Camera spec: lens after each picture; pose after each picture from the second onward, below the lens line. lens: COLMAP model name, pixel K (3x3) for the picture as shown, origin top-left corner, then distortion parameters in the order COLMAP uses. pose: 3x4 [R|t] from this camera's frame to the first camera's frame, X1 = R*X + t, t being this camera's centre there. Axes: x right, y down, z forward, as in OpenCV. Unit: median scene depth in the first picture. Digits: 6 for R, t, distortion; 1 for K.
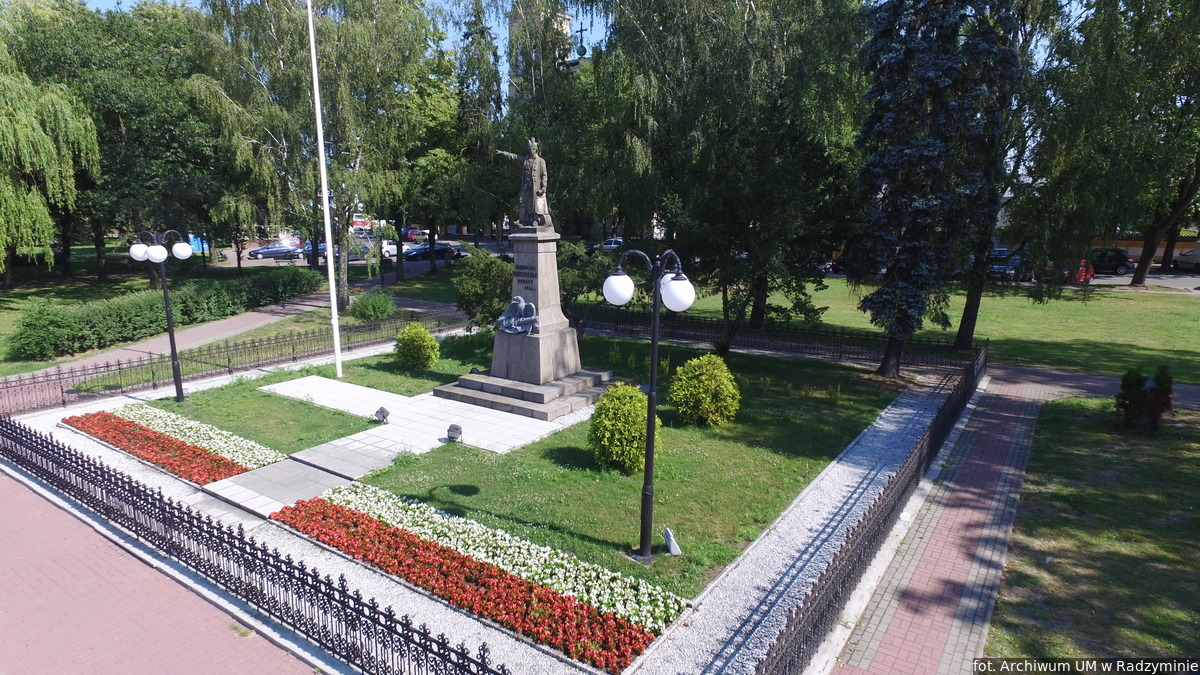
lens RADIAL K [[691.7, 0, 601.6], [0, 691.7, 336.0], [0, 0, 1]] dist [-0.009685, -0.000401]
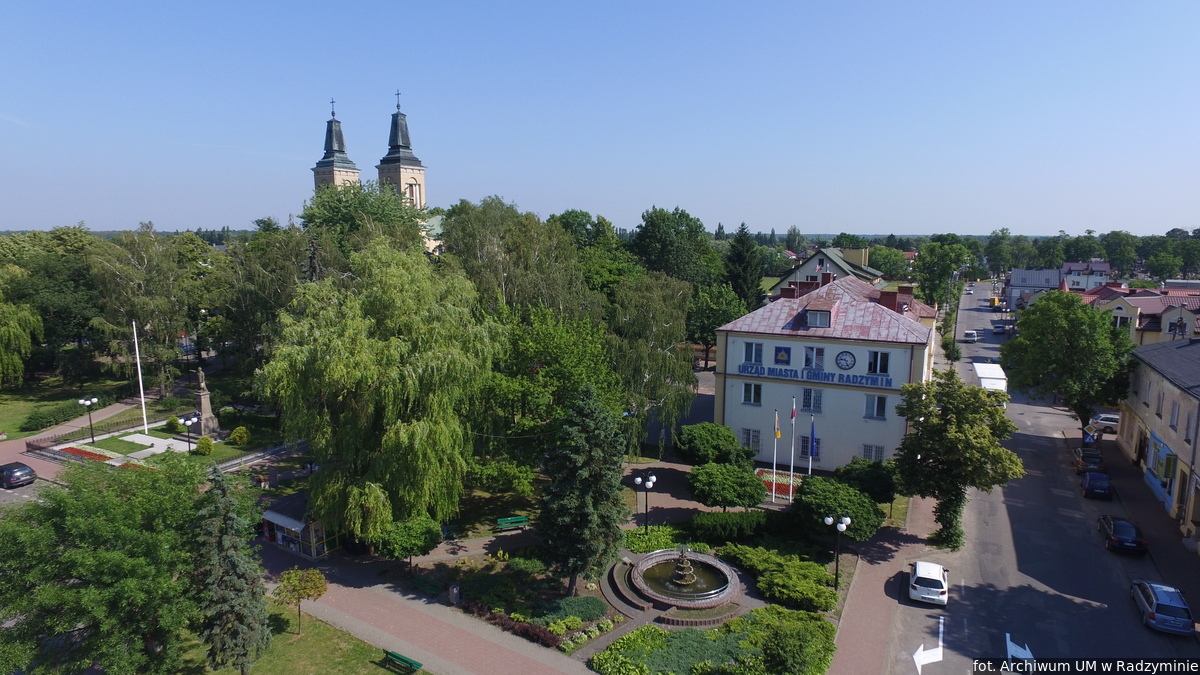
lens RADIAL K [[691.7, 0, 598.2], [0, 691.7, 340.1], [0, 0, 1]] dist [-0.009685, -0.000401]
pose [[0.990847, -0.015258, 0.134122, 1.372799], [0.019220, 0.999415, -0.028293, -0.261570], [-0.133612, 0.030612, 0.990561, -2.641836]]
